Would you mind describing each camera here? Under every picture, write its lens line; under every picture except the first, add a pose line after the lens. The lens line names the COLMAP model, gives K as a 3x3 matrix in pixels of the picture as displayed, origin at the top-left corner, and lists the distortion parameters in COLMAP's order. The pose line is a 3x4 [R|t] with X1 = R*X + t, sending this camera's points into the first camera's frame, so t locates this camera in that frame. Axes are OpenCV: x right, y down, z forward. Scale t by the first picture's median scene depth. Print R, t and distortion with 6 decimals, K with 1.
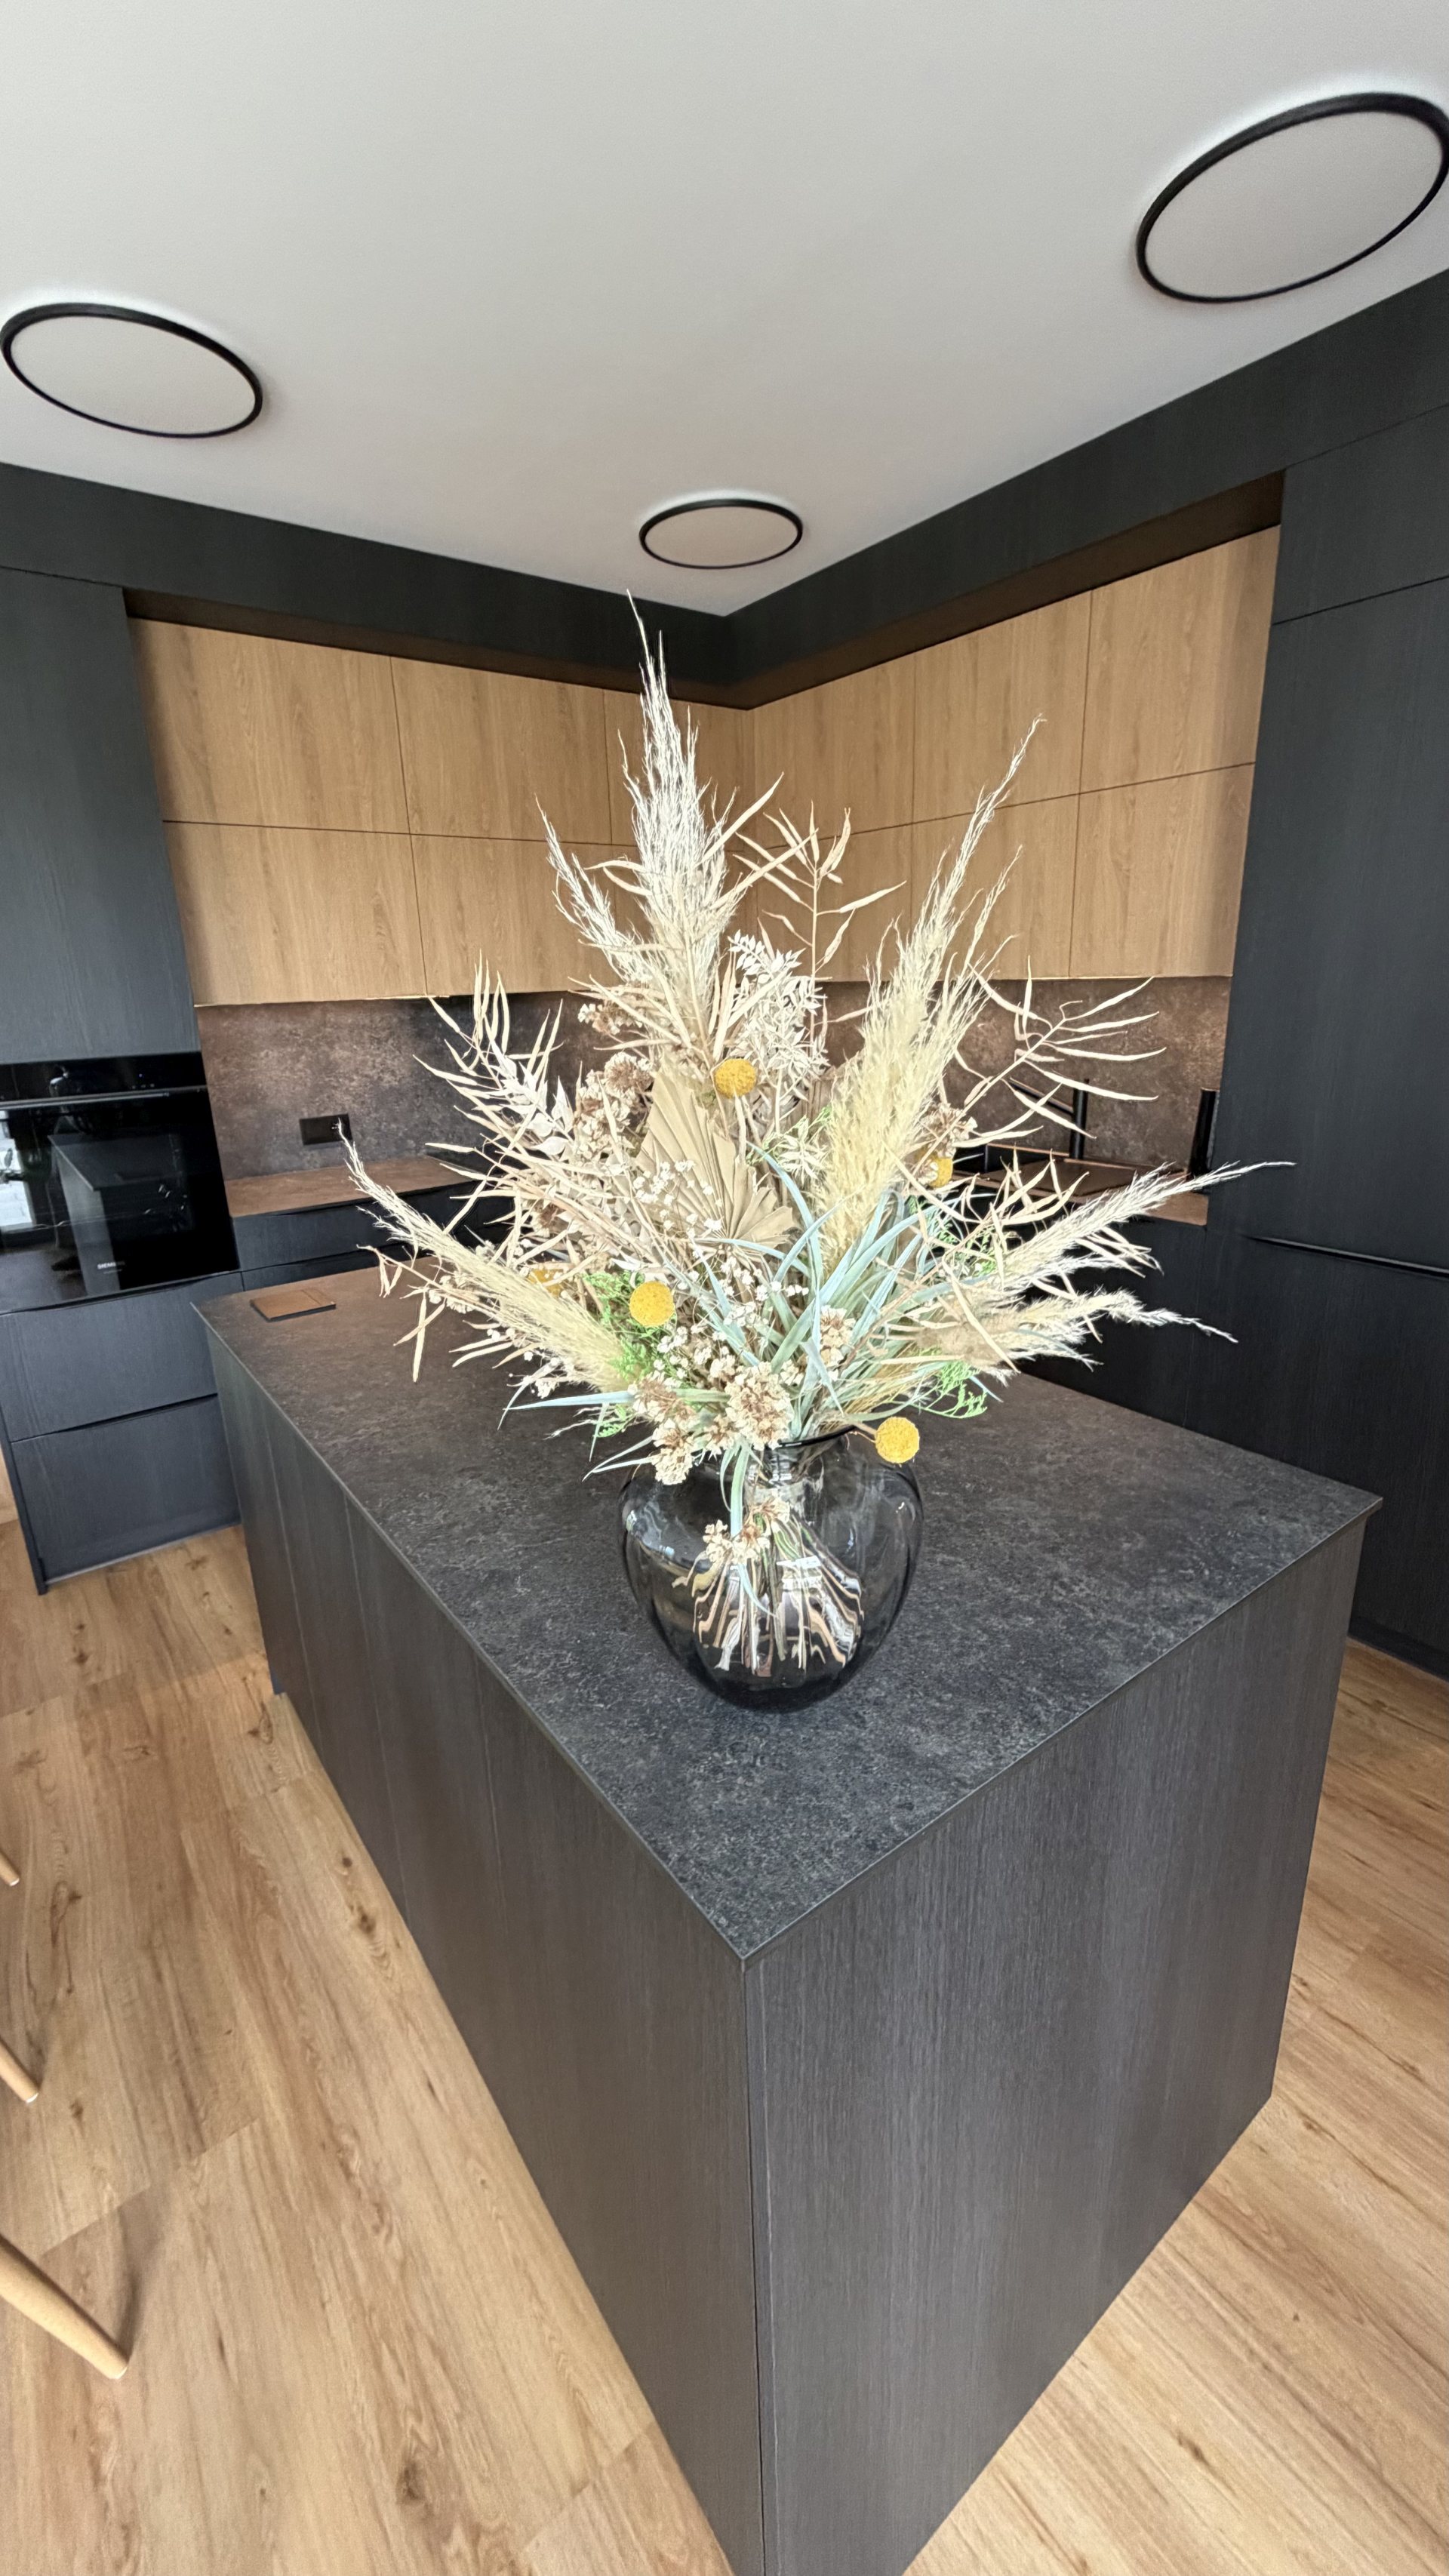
lens RADIAL K [[1019.6, 0, 724.6], [0, 1019.6, 1273.4], [0, 0, 1]] dist [0.000807, 0.000407]
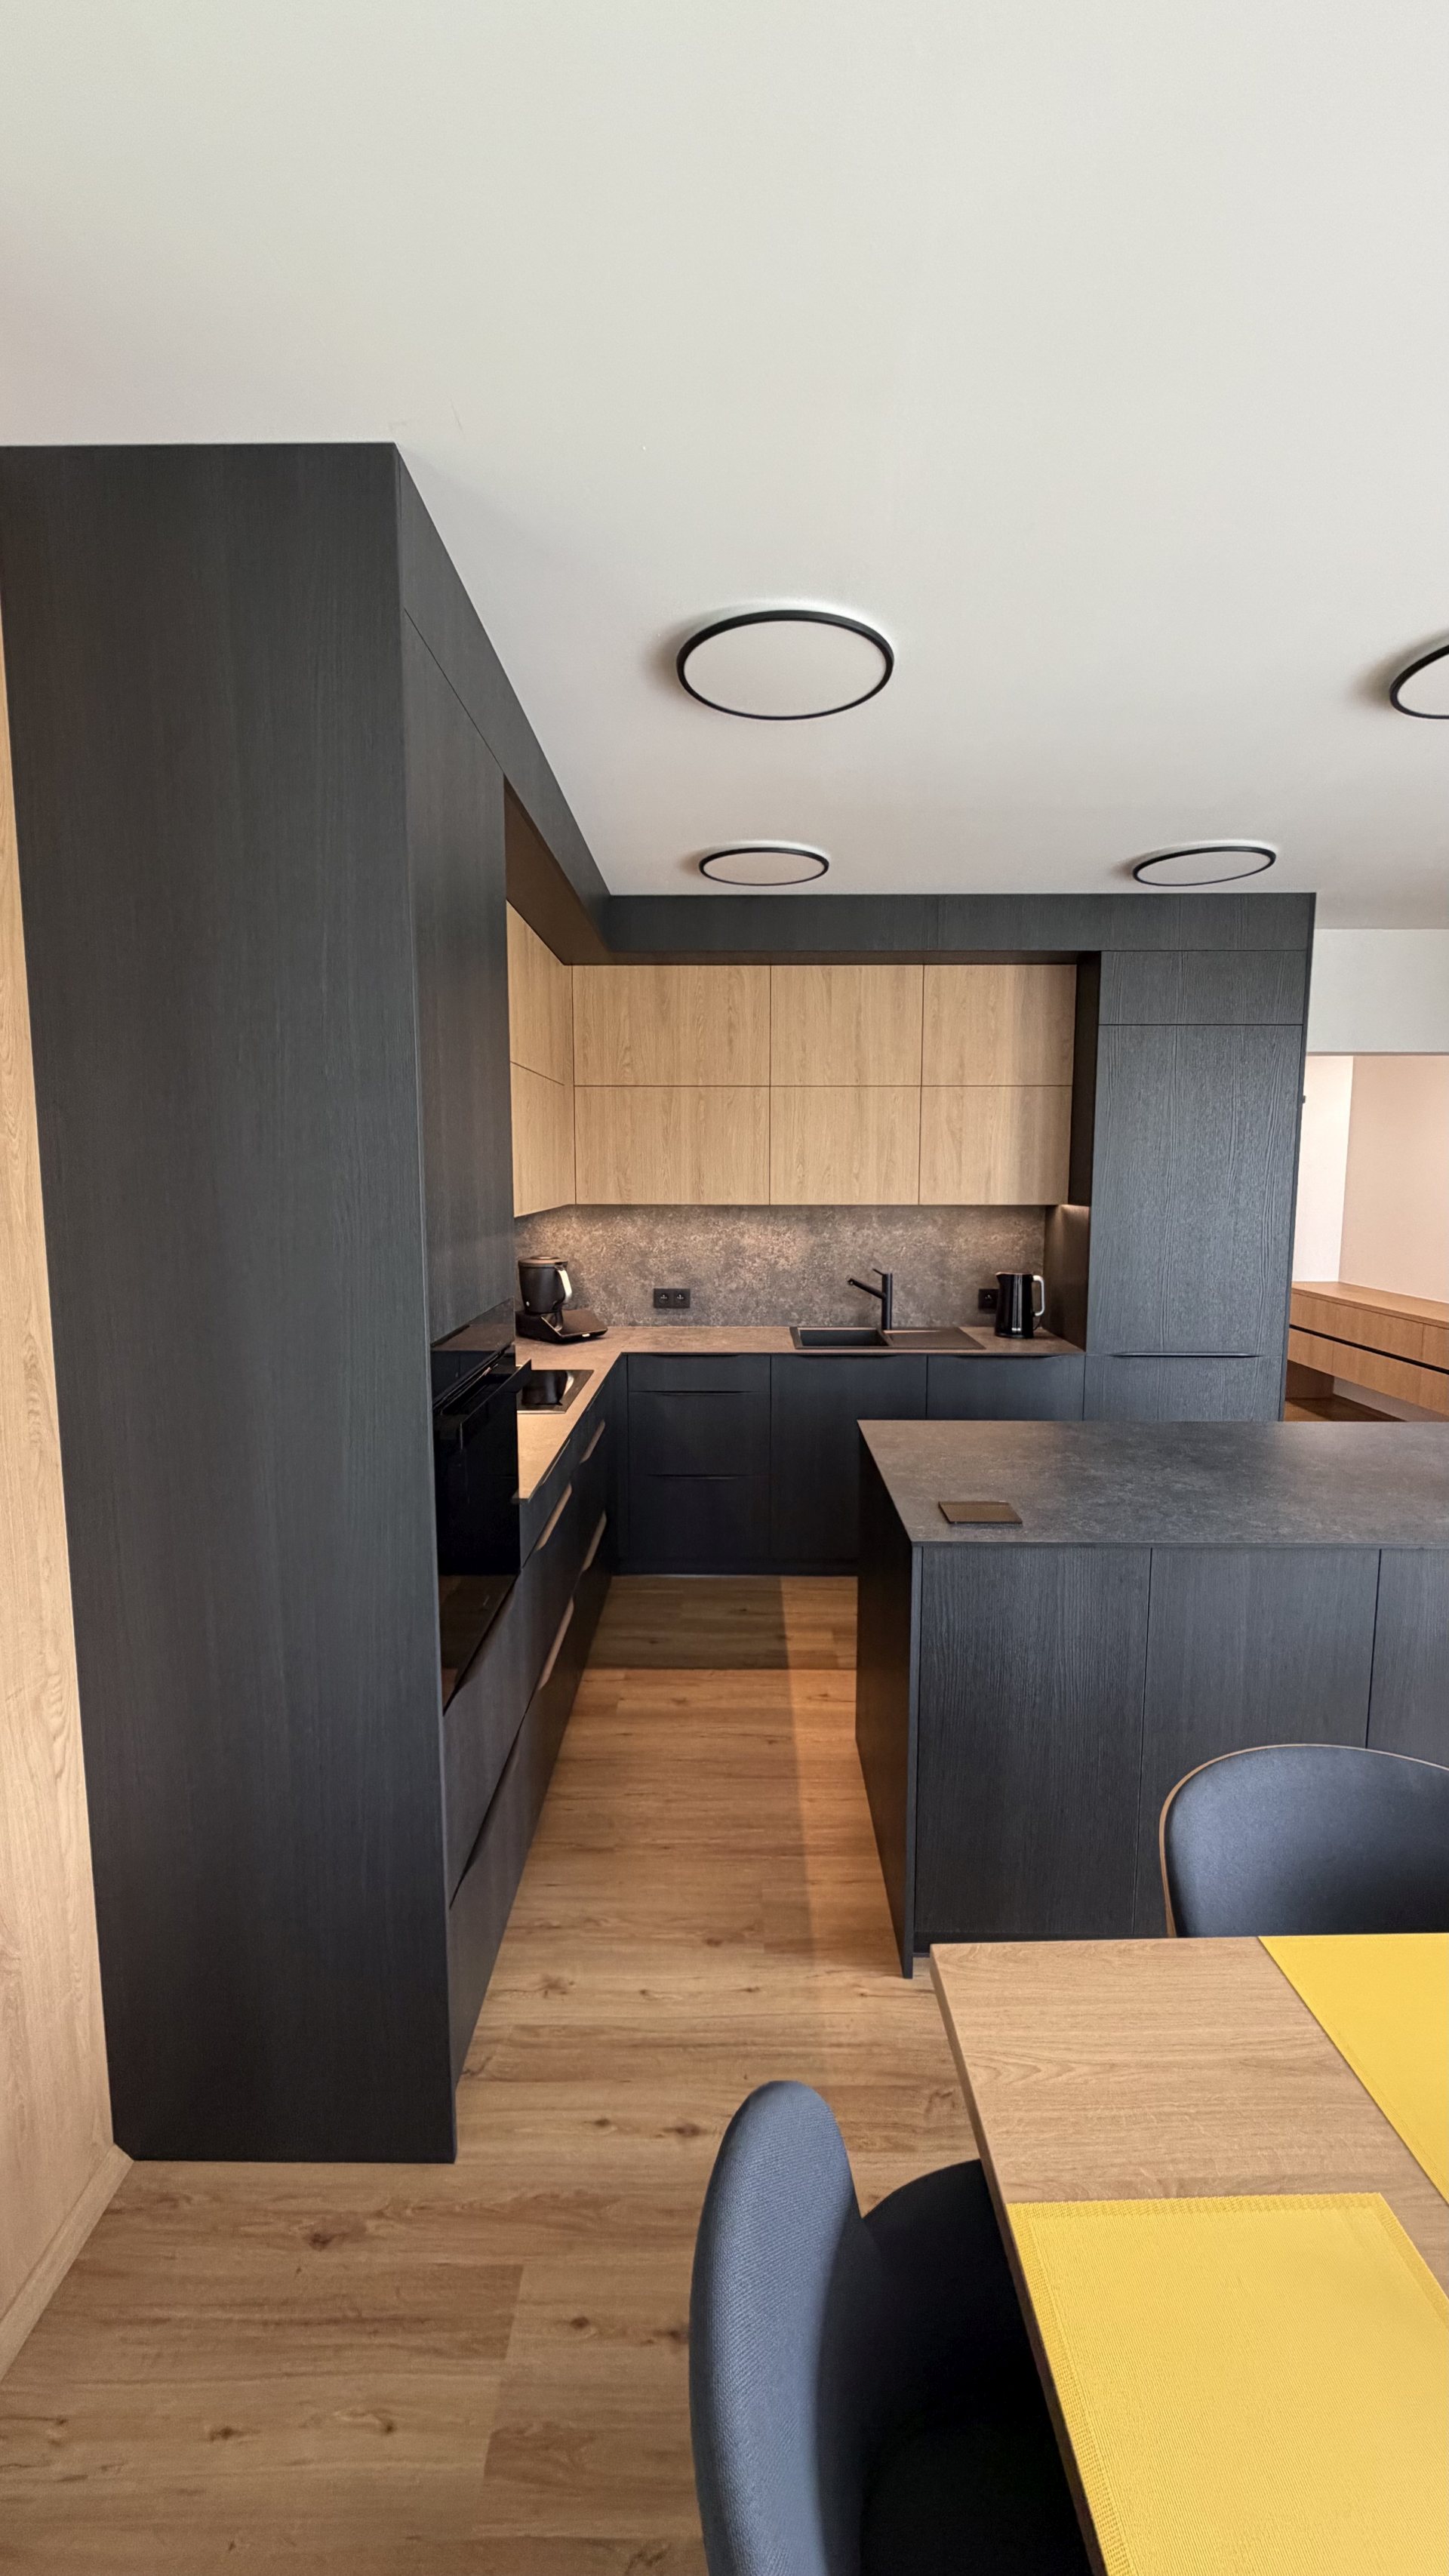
lens RADIAL K [[1033.5, 0, 729.0], [0, 1033.5, 1282.4], [0, 0, 1]] dist [-0.001067, 0.000051]
pose [[0.594420, -0.059063, 0.801983, -1.028987], [0.213892, 0.972986, -0.086878, -0.113844], [-0.775187, 0.223179, 0.590996, 0.372213]]
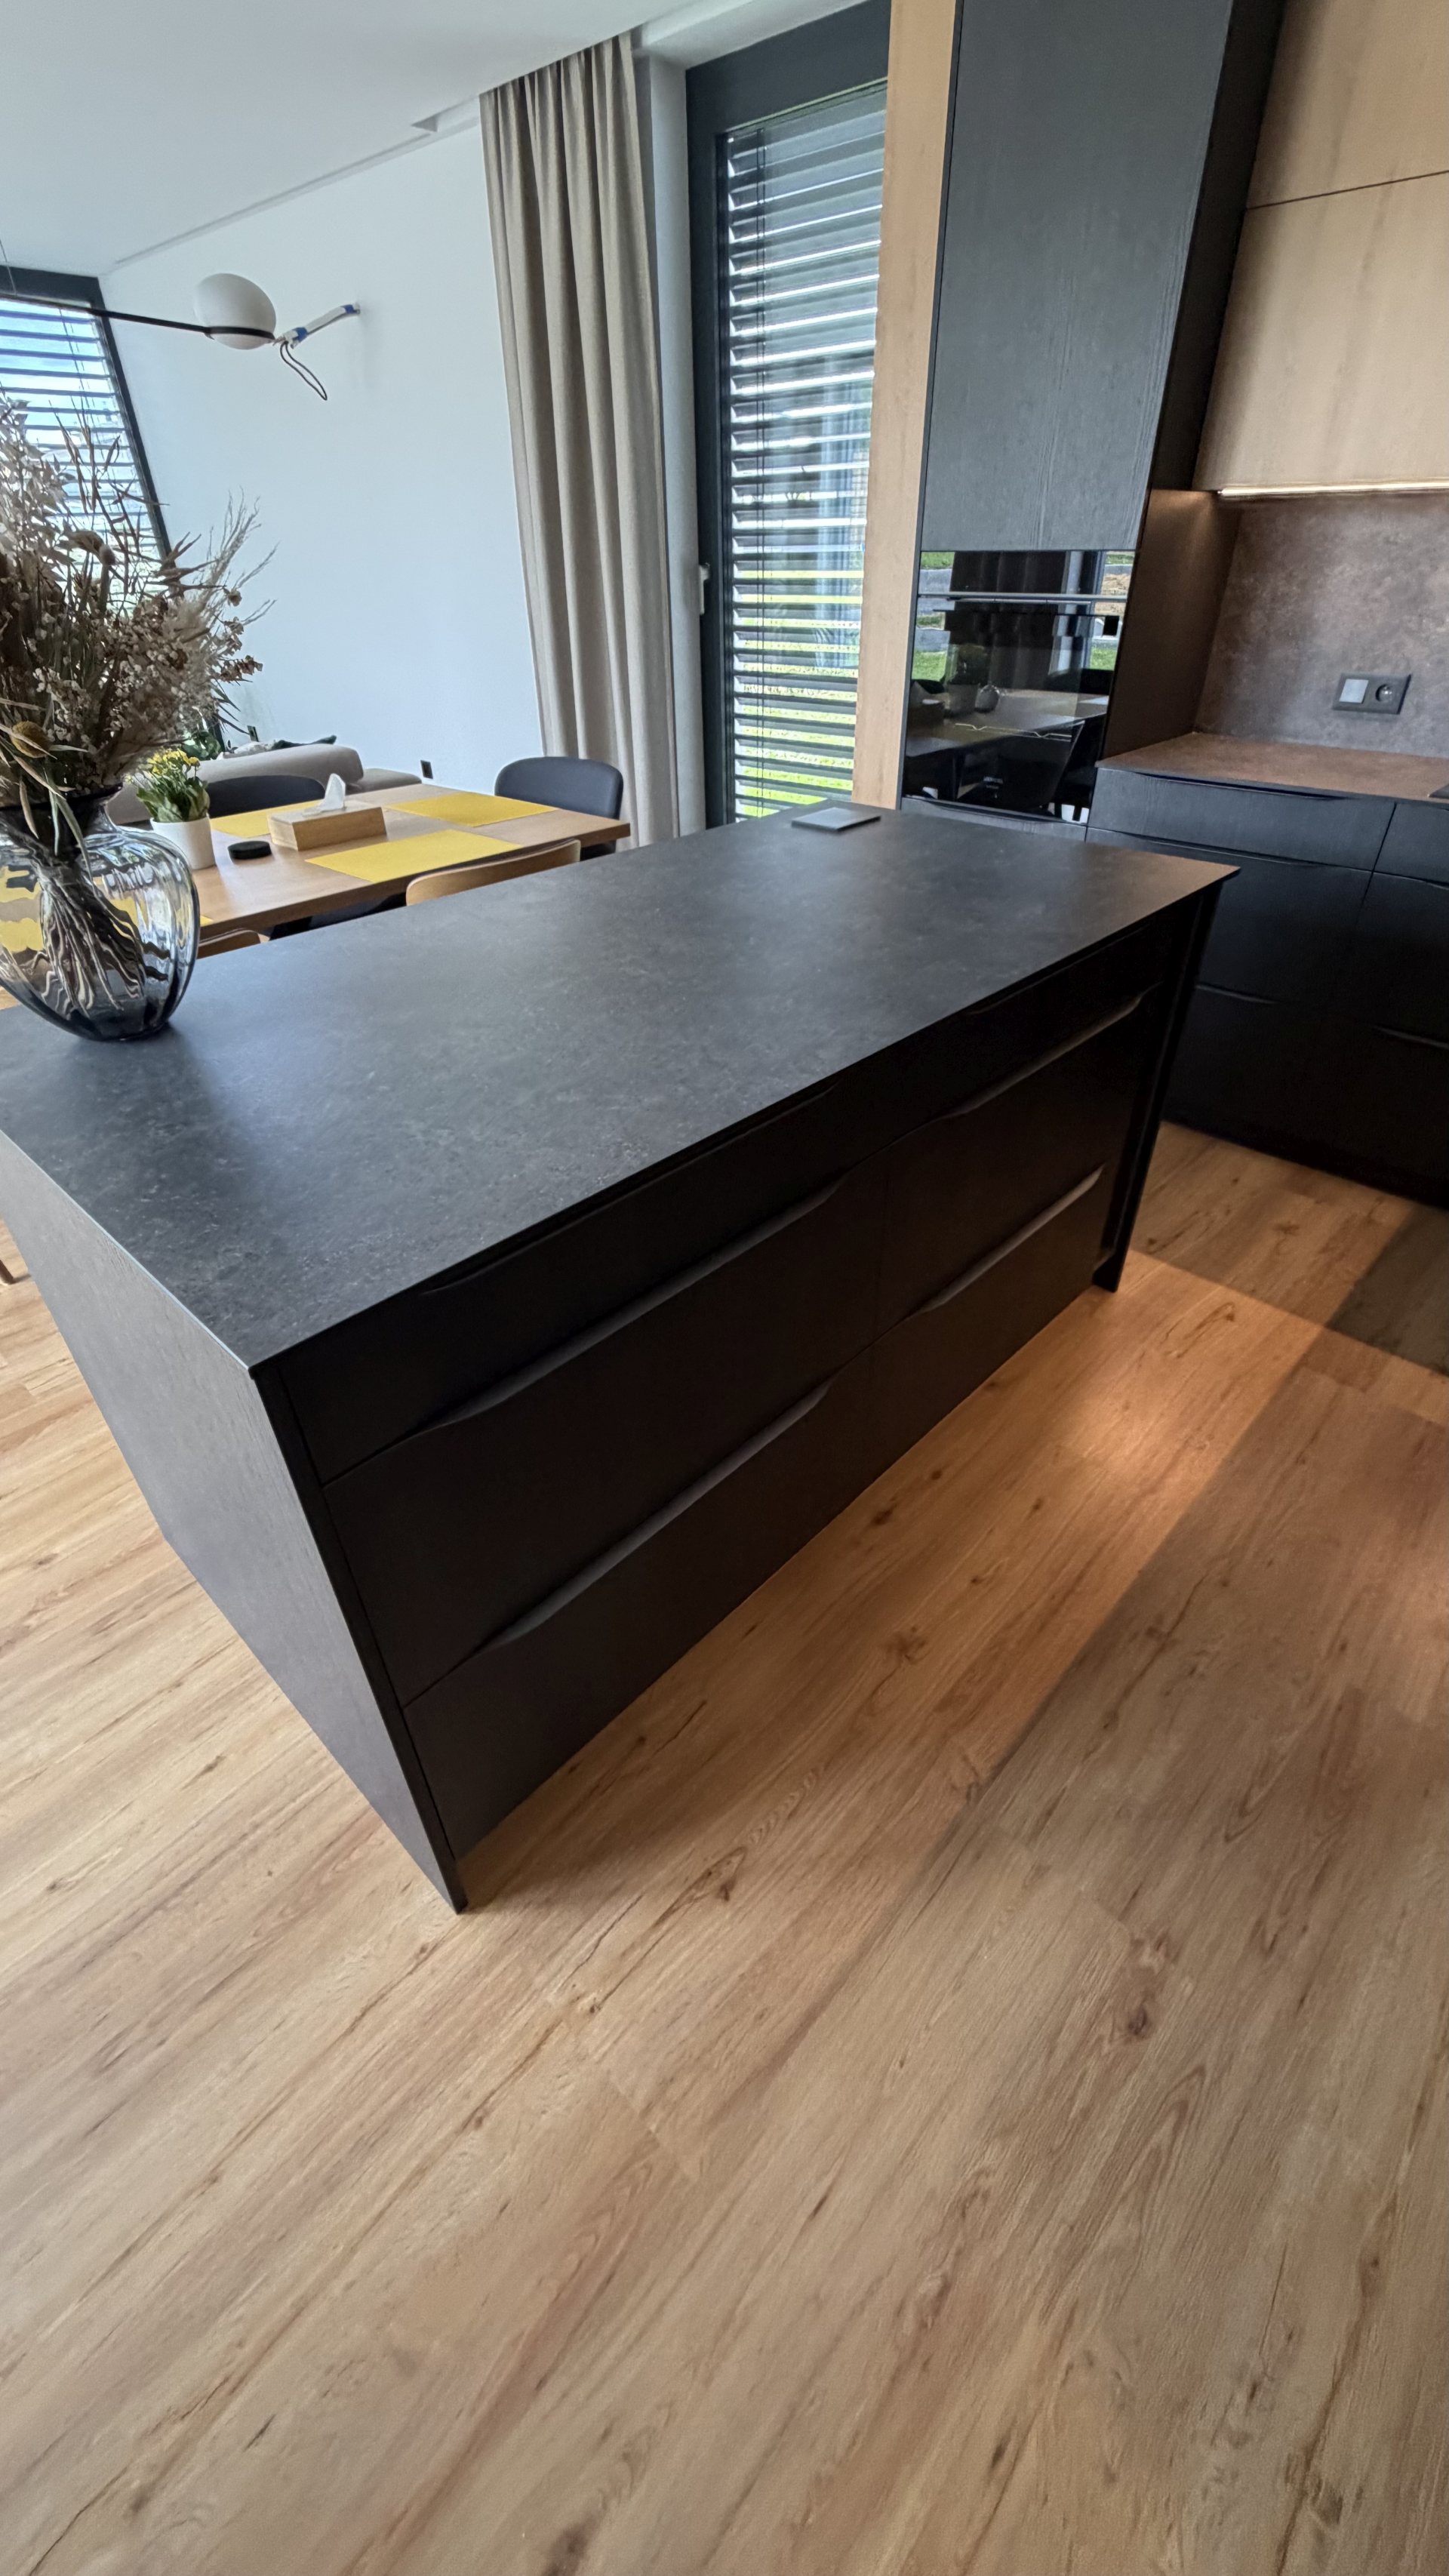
lens RADIAL K [[1021.4, 0, 725.1], [0, 1021.4, 1275.9], [0, 0, 1]] dist [-0.002681, 0.000509]
pose [[0.175692, 0.598868, -0.781338, 0.478916], [-0.273159, 0.792174, 0.545751, -0.099498], [0.945789, 0.117545, 0.302765, 0.449978]]
